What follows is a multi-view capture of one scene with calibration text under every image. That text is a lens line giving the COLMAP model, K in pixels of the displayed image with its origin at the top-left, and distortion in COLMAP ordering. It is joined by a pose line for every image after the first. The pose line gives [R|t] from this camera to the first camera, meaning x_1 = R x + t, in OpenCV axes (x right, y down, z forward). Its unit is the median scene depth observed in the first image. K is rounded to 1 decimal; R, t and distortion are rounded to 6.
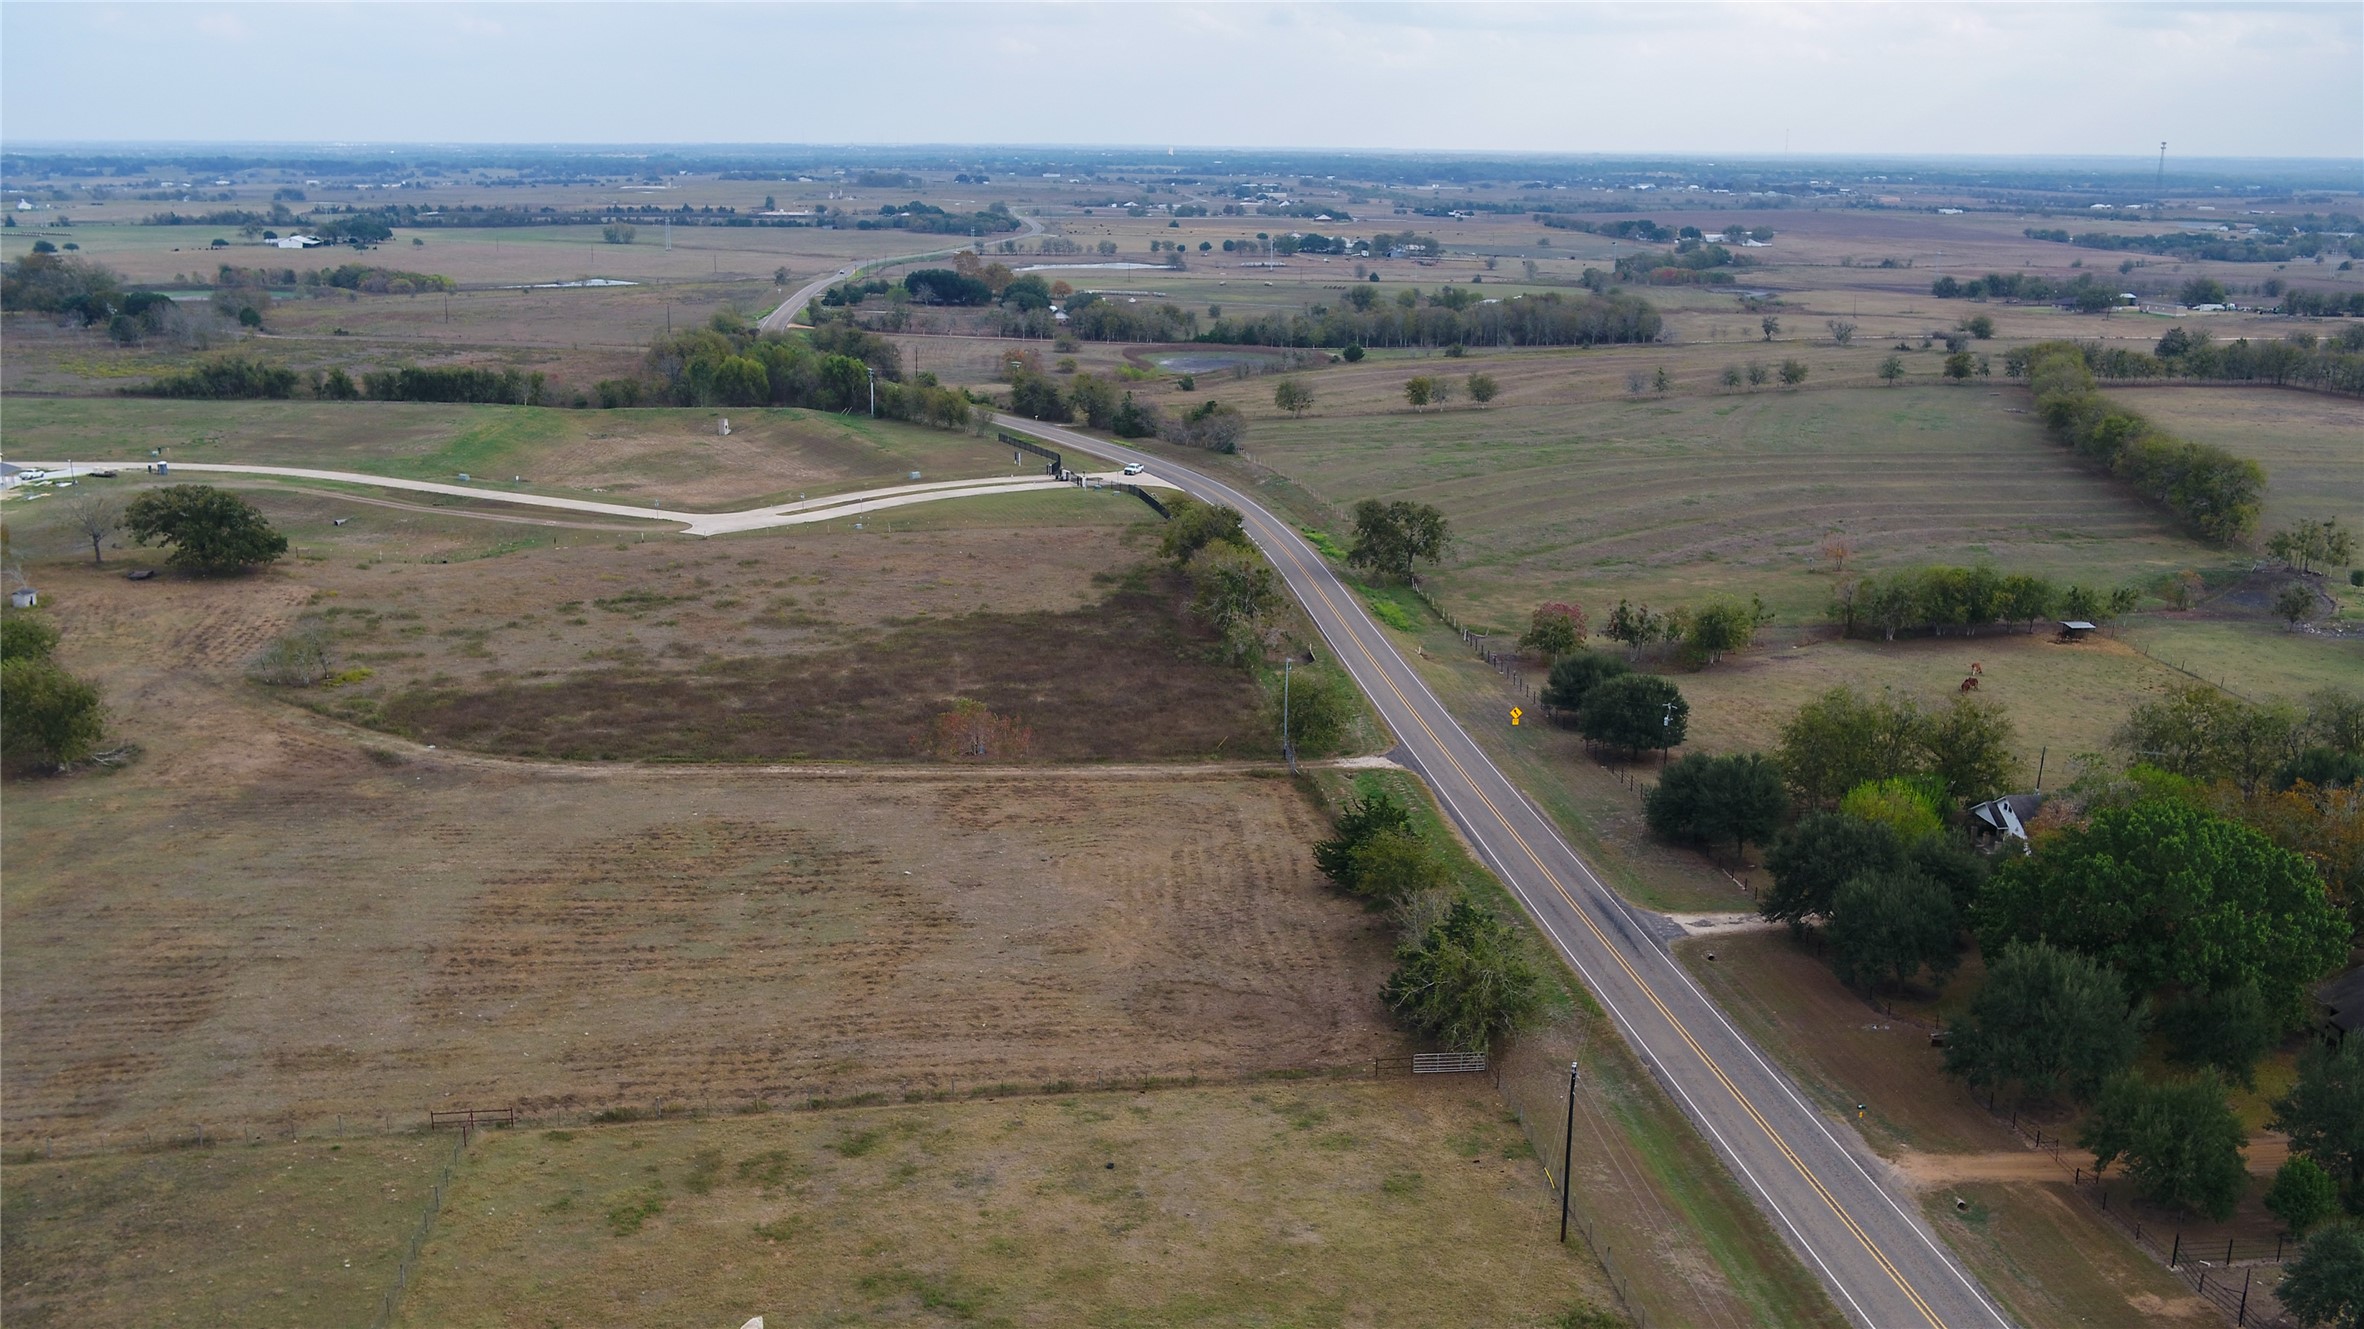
lens RADIAL K [[2058.0, 0, 1193.9], [0, 2058.0, 660.4], [0, 0, 1]] dist [0.003554, -0.004582]
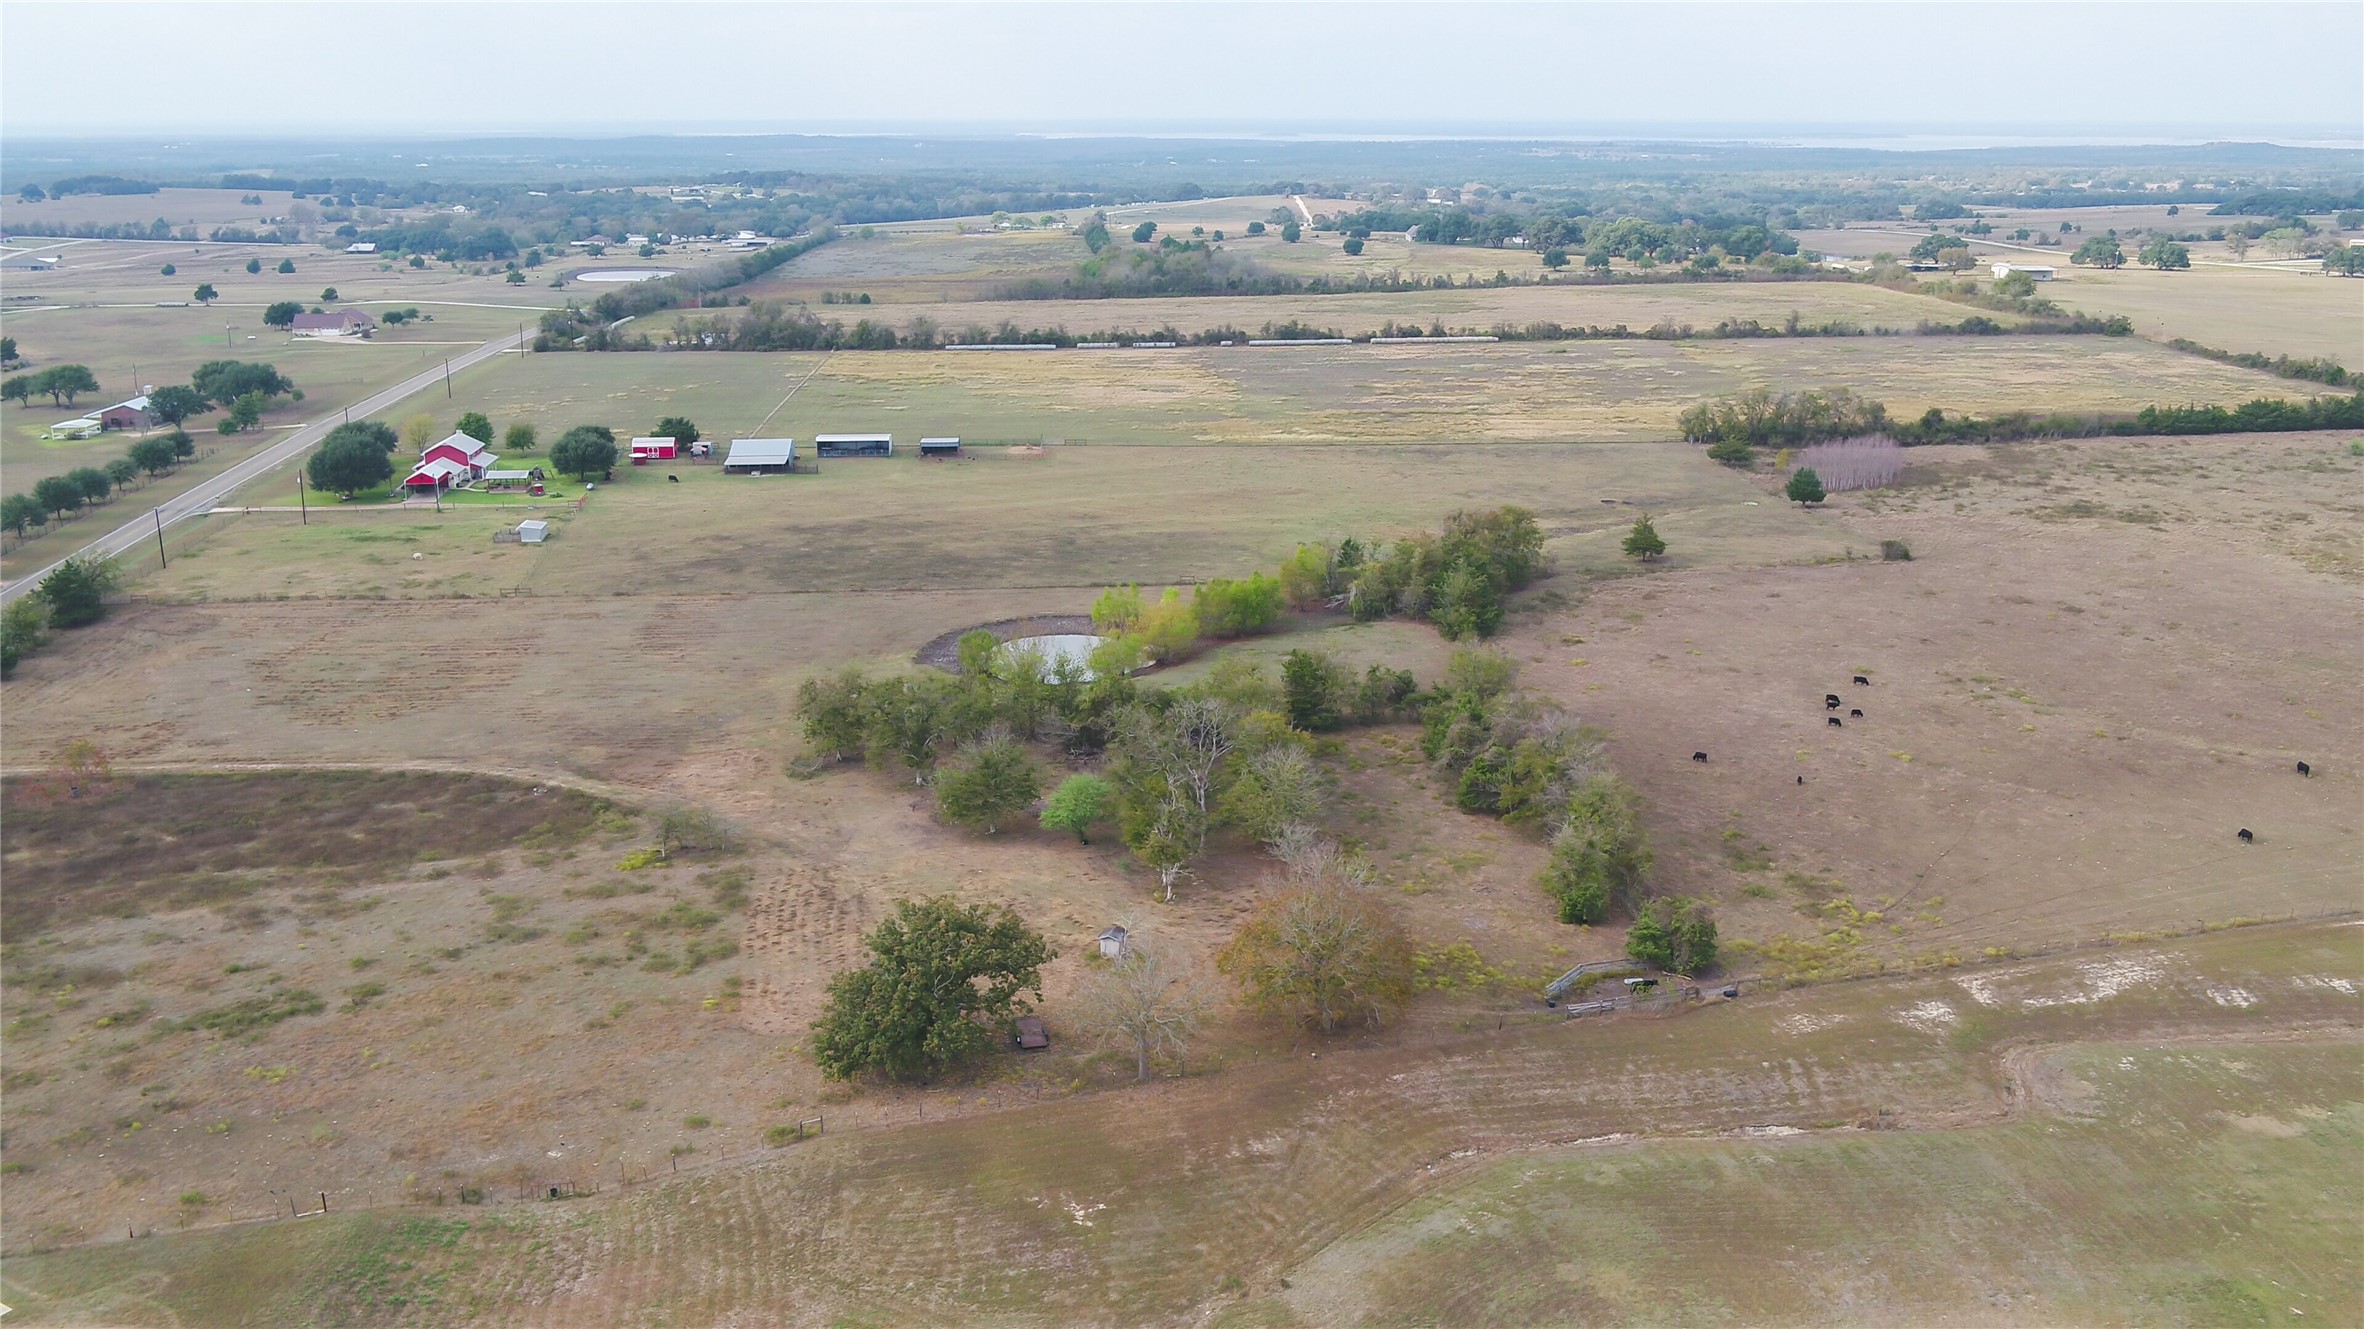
lens RADIAL K [[2058.0, 0, 1185.8], [0, 2058.0, 656.3], [0, 0, 1]] dist [0.003554, -0.004582]
pose [[-0.999515, -0.010563, 0.029299, -0.785190], [0.005075, 0.872929, 0.487820, -0.601081], [-0.030729, 0.487732, -0.872452, 2.025691]]
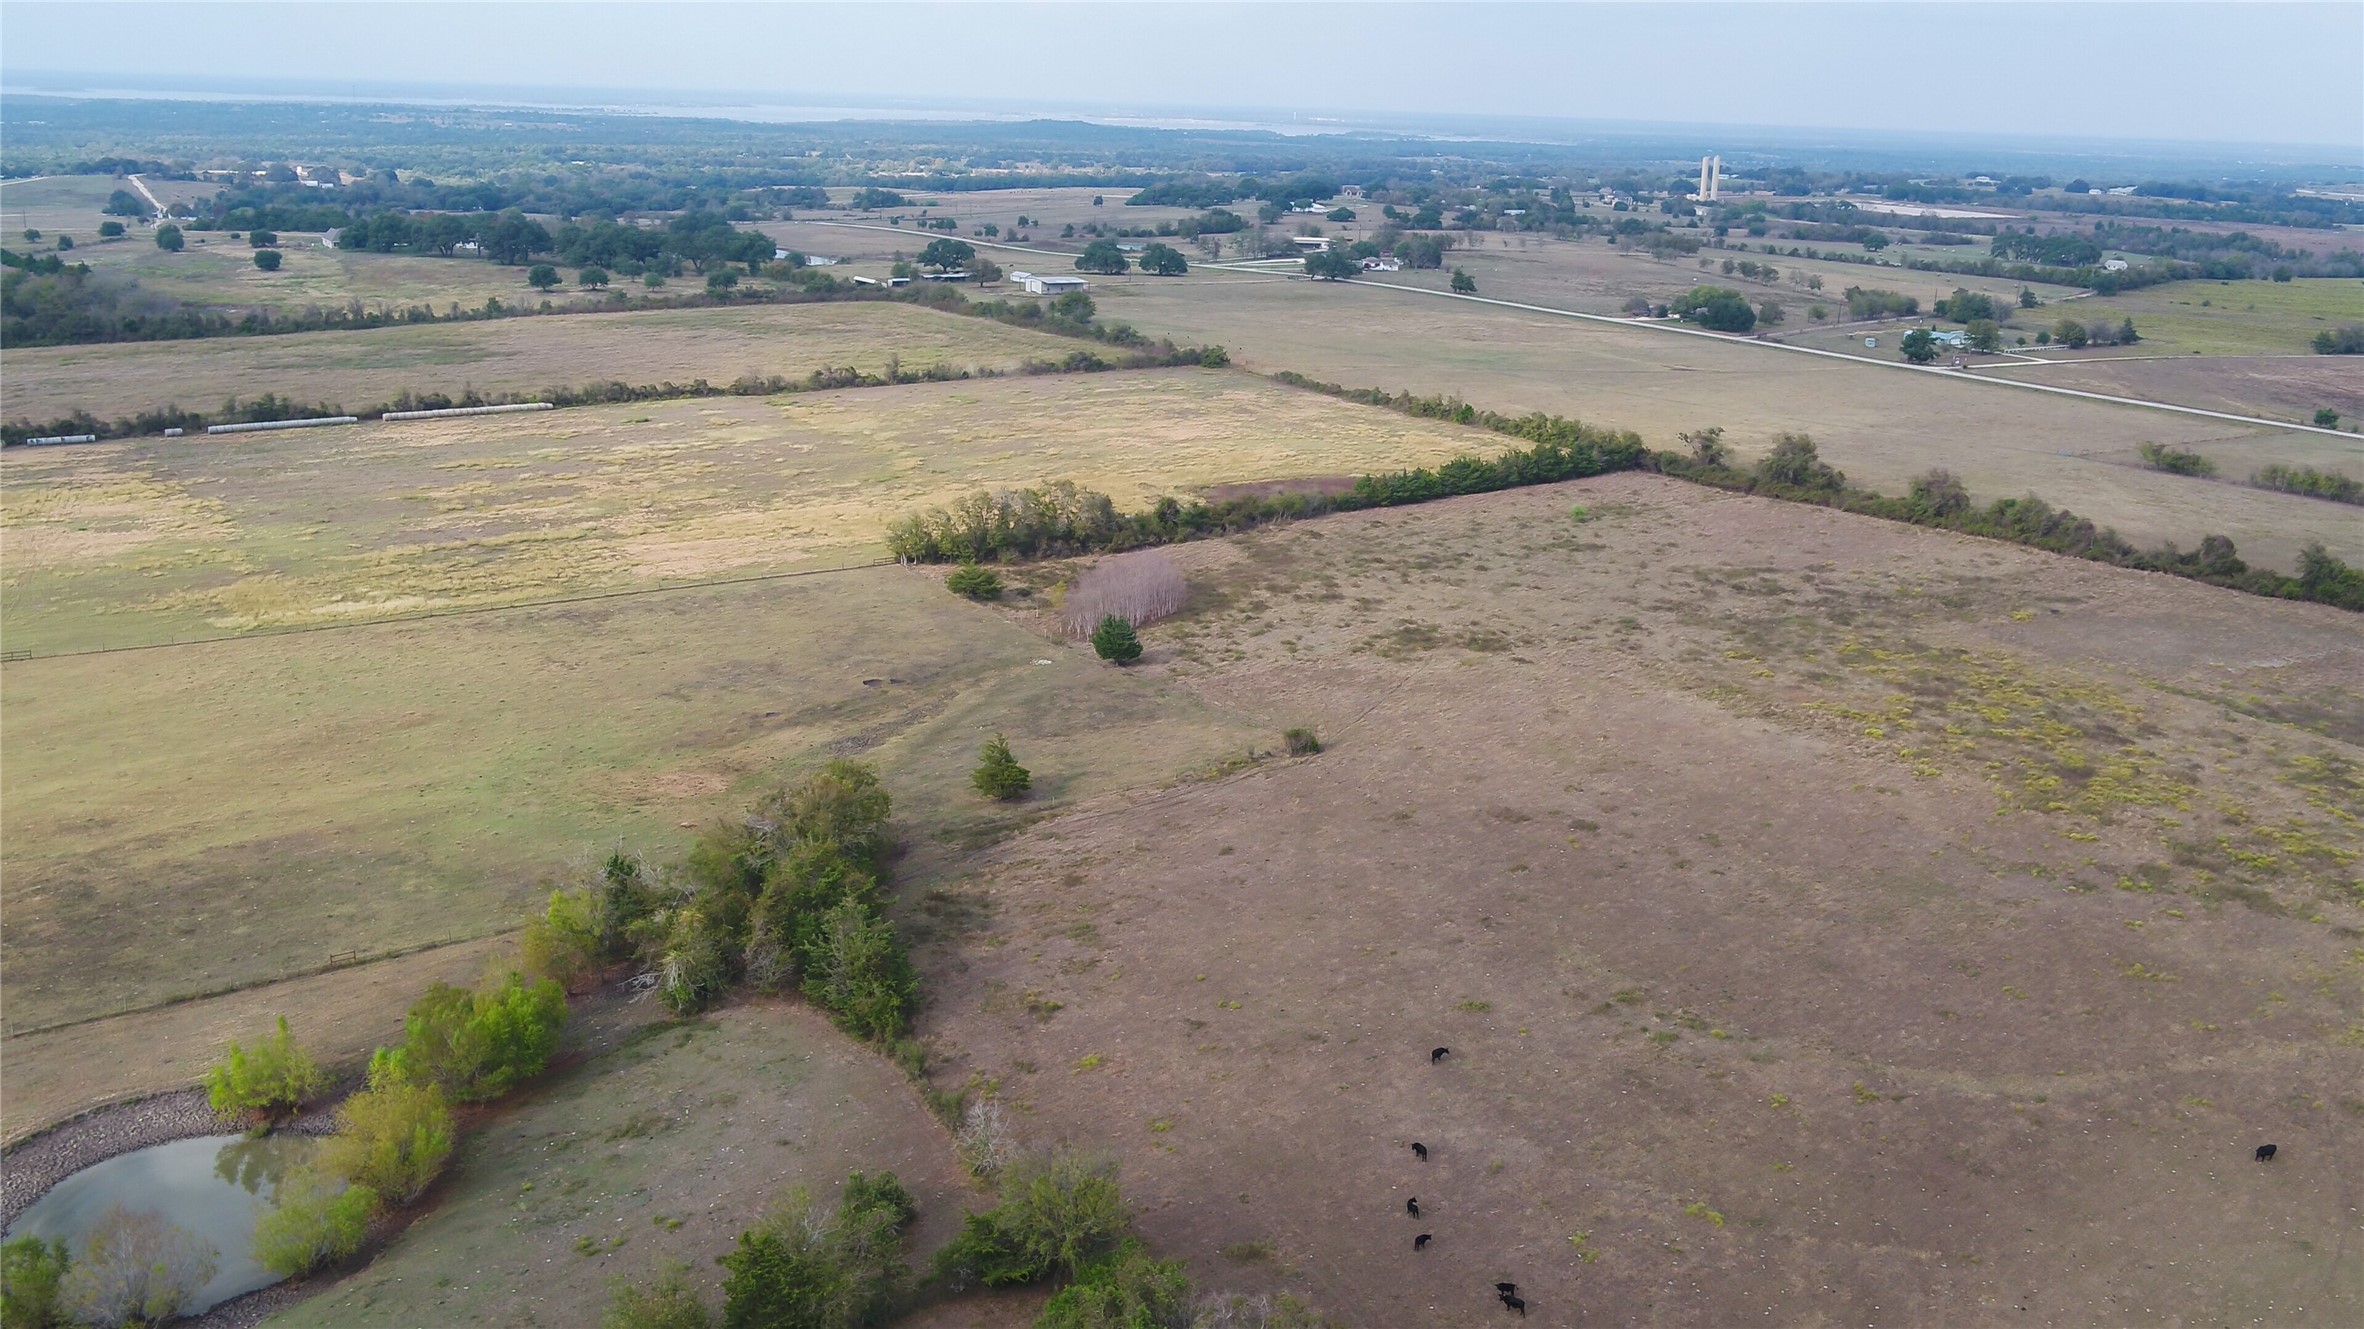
lens RADIAL K [[2058.0, 0, 1191.5], [0, 2058.0, 673.4], [0, 0, 1]] dist [0.003554, -0.004582]
pose [[-0.876985, 0.105062, -0.468891, -0.645493], [-0.147249, 0.870101, 0.470363, -0.489927], [0.457400, 0.481545, -0.747596, 1.406595]]
